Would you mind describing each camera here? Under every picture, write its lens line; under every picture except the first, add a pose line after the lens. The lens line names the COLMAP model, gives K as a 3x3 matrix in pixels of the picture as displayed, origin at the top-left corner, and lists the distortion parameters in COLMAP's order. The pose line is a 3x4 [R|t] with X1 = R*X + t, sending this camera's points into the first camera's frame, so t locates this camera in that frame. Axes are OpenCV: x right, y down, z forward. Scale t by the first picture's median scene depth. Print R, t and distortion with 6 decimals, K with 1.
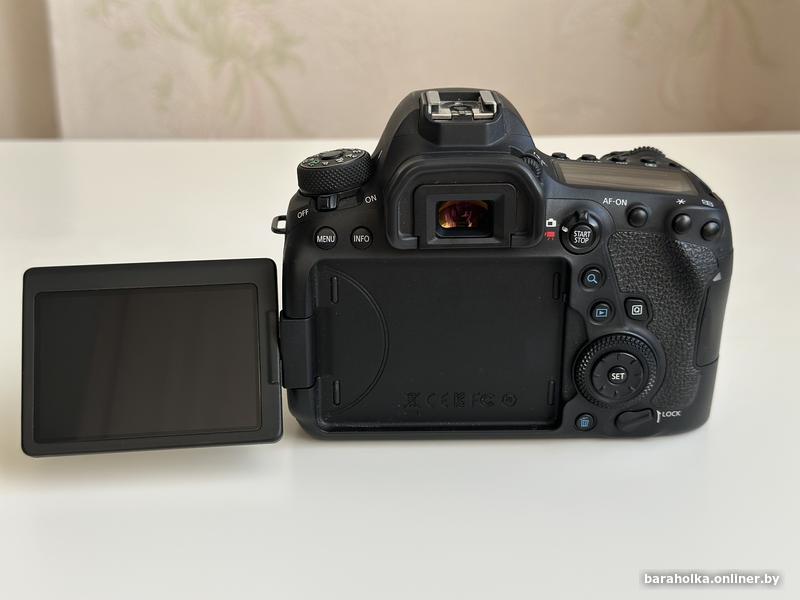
lens RADIAL K [[1156.0, 0, 397.5], [0, 1156.0, 299.8], [0, 0, 1]] dist [0.234562, 0.000000]
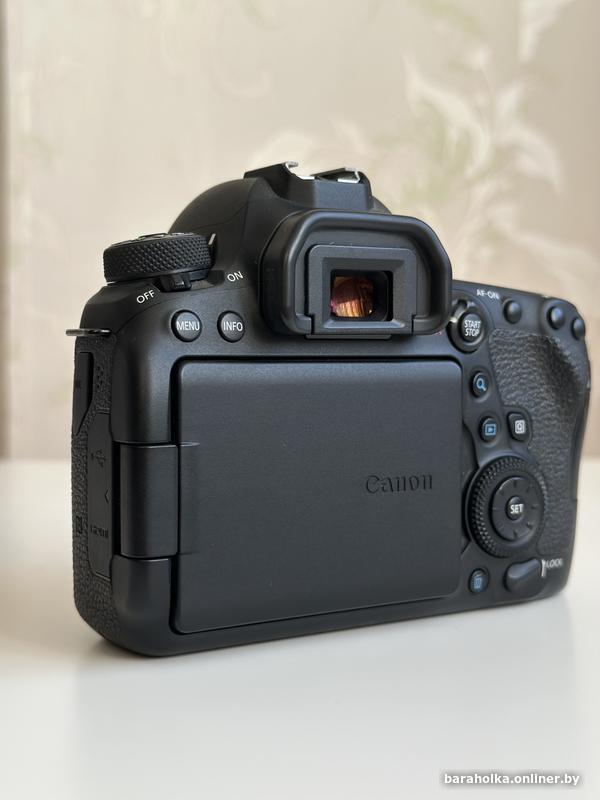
lens RADIAL K [[1156.0, 0, 303.4], [0, 1156.0, 402.3], [0, 0, 1]] dist [0.234562, 0.000000]
pose [[0.859111, -0.019519, 0.511417, -0.358984], [0.180190, 0.946825, -0.266558, 0.189866], [-0.479020, 0.321155, 0.816945, 0.402870]]
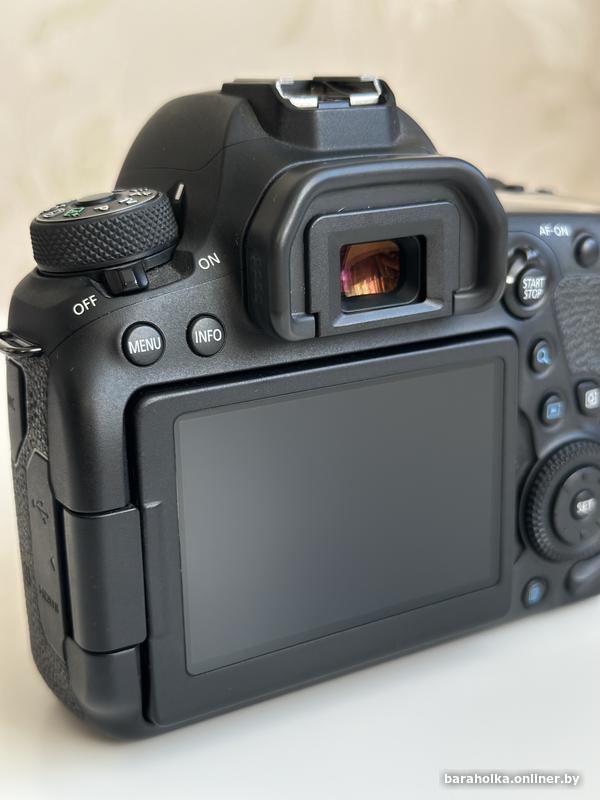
lens RADIAL K [[1156.0, 0, 299.0], [0, 1156.0, 398.6], [0, 0, 1]] dist [0.234562, 0.000000]
pose [[0.874137, -0.151270, 0.461520, -0.241388], [0.197647, 0.978810, -0.053533, 0.011720], [-0.443643, 0.138014, 0.885513, 0.511802]]
